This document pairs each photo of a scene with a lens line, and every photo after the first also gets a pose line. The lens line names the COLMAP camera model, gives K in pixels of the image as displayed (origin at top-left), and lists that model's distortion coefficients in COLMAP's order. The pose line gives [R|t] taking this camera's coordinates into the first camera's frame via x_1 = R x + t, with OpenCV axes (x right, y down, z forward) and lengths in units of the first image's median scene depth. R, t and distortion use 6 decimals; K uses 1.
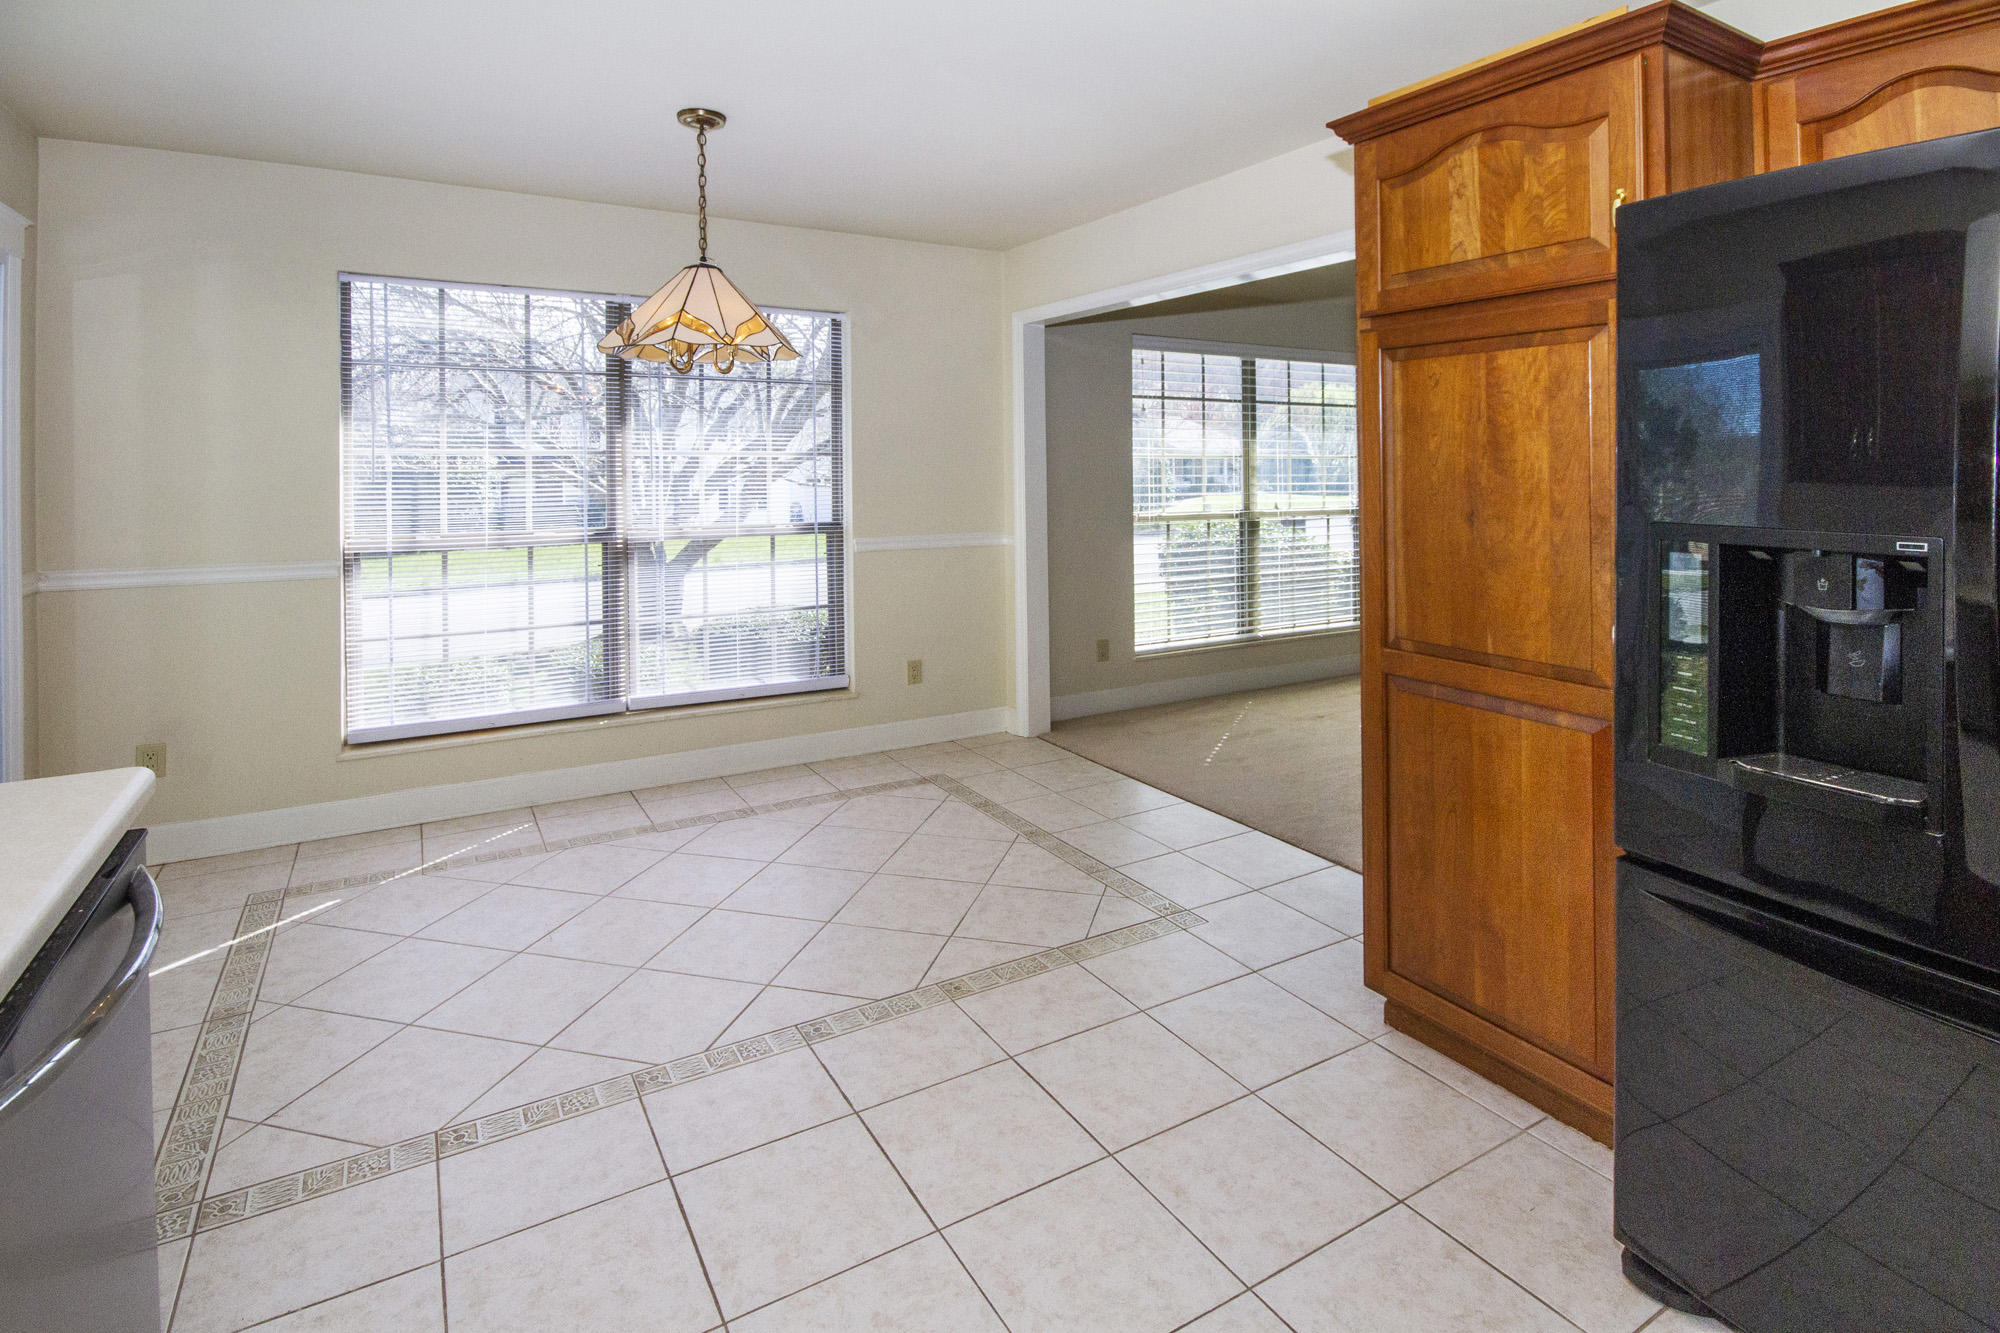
lens RADIAL K [[909.0, 0, 1003.5], [0, 909.0, 701.3], [0, 0, 1]] dist [-0.009047, 0.000512]
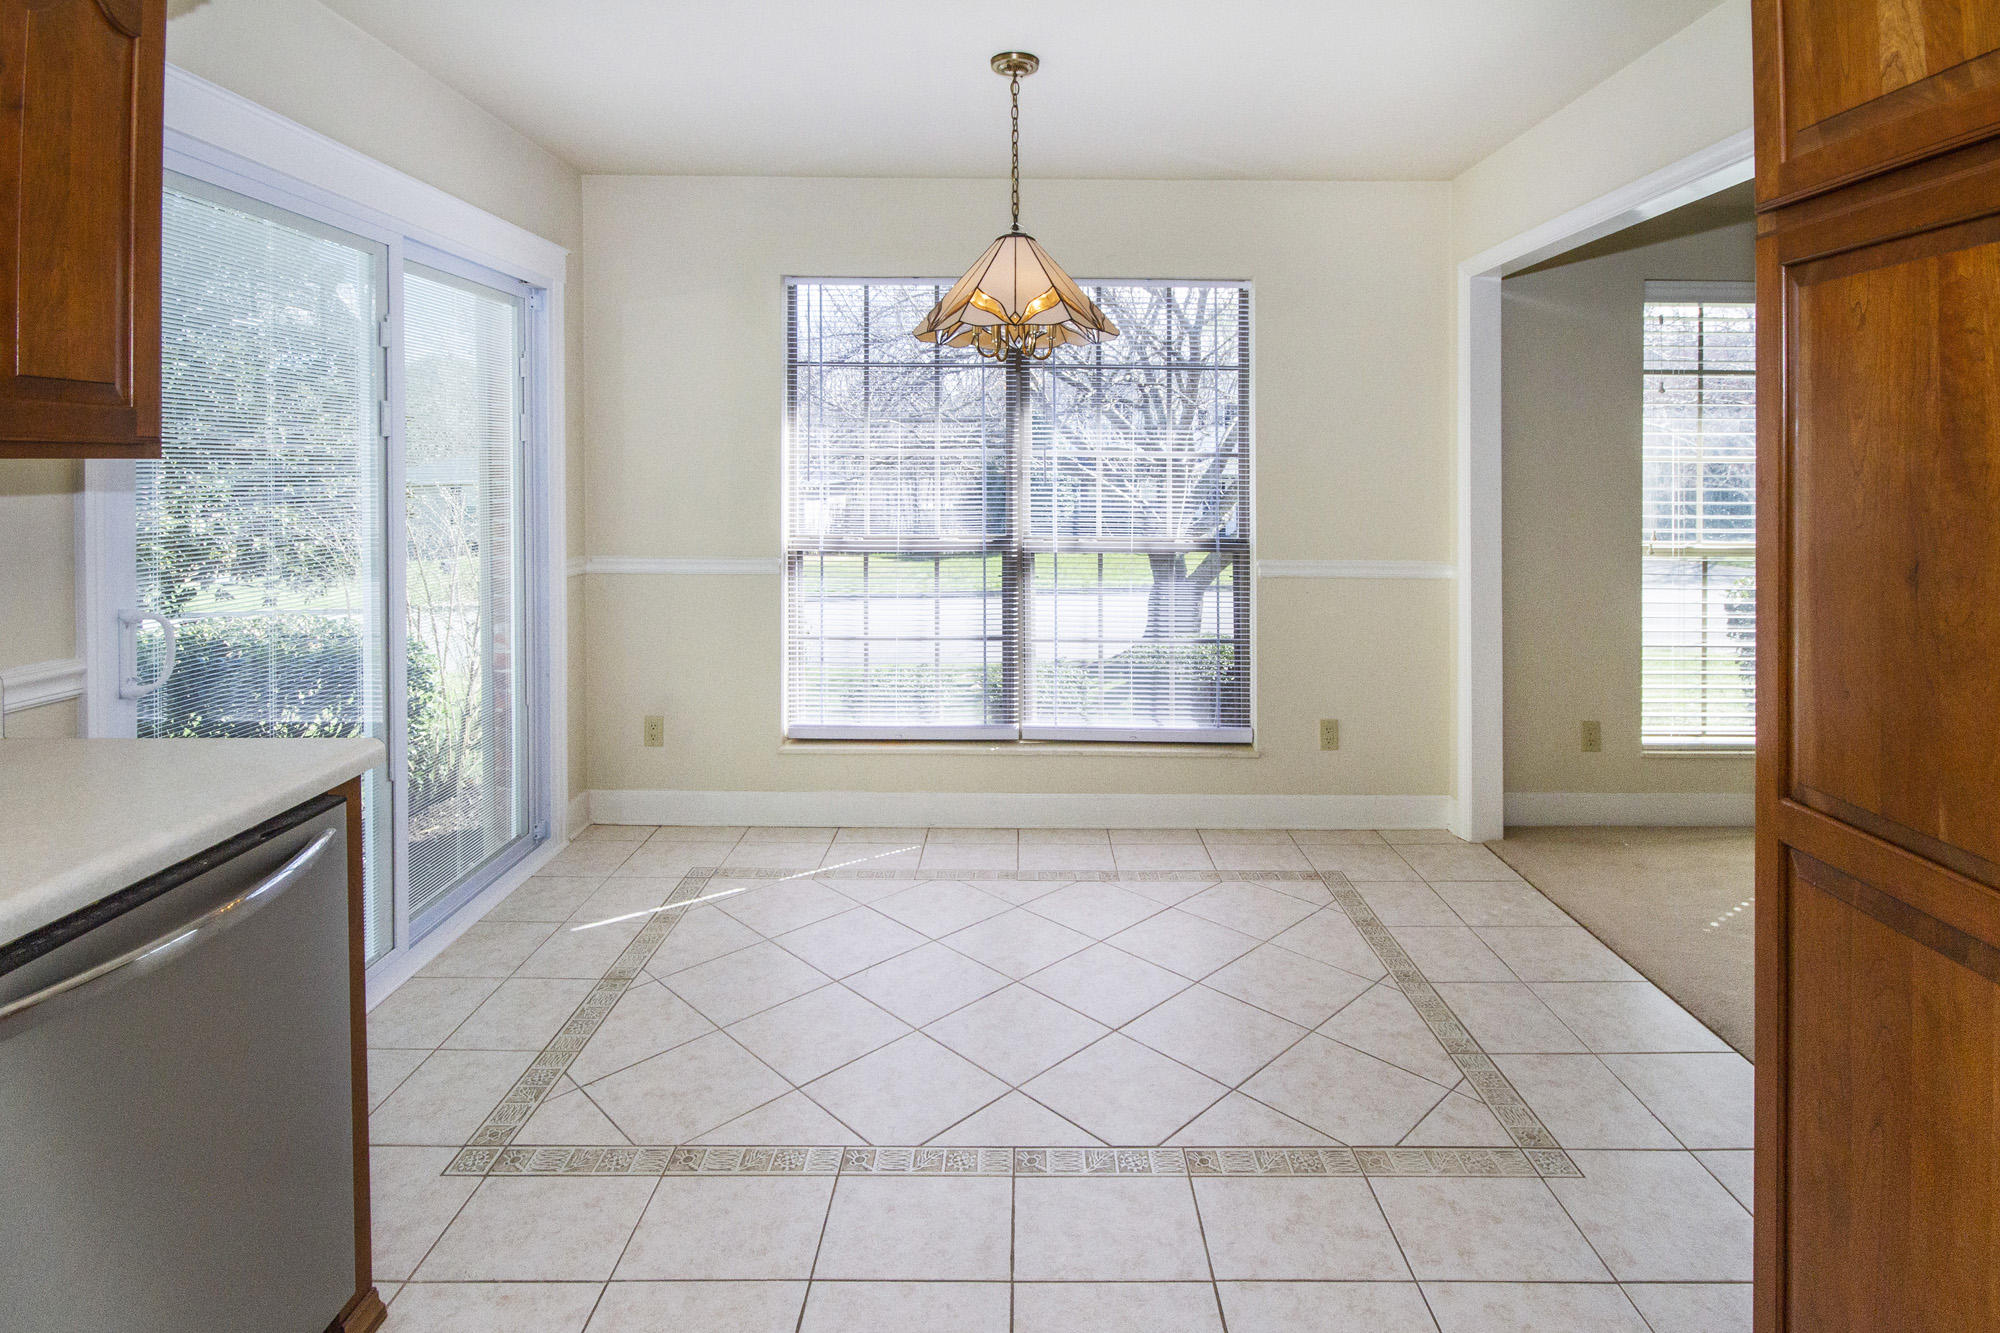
lens RADIAL K [[1075.9, 0, 1068.3], [0, 1075.9, 717.8], [0, 0, 1]] dist [-0.004430, -0.021156]
pose [[0.881068, 0.112726, -0.459360, 0.150119], [-0.125720, 0.992063, 0.002315, -0.024663], [0.455975, 0.055711, 0.888247, 0.097737]]
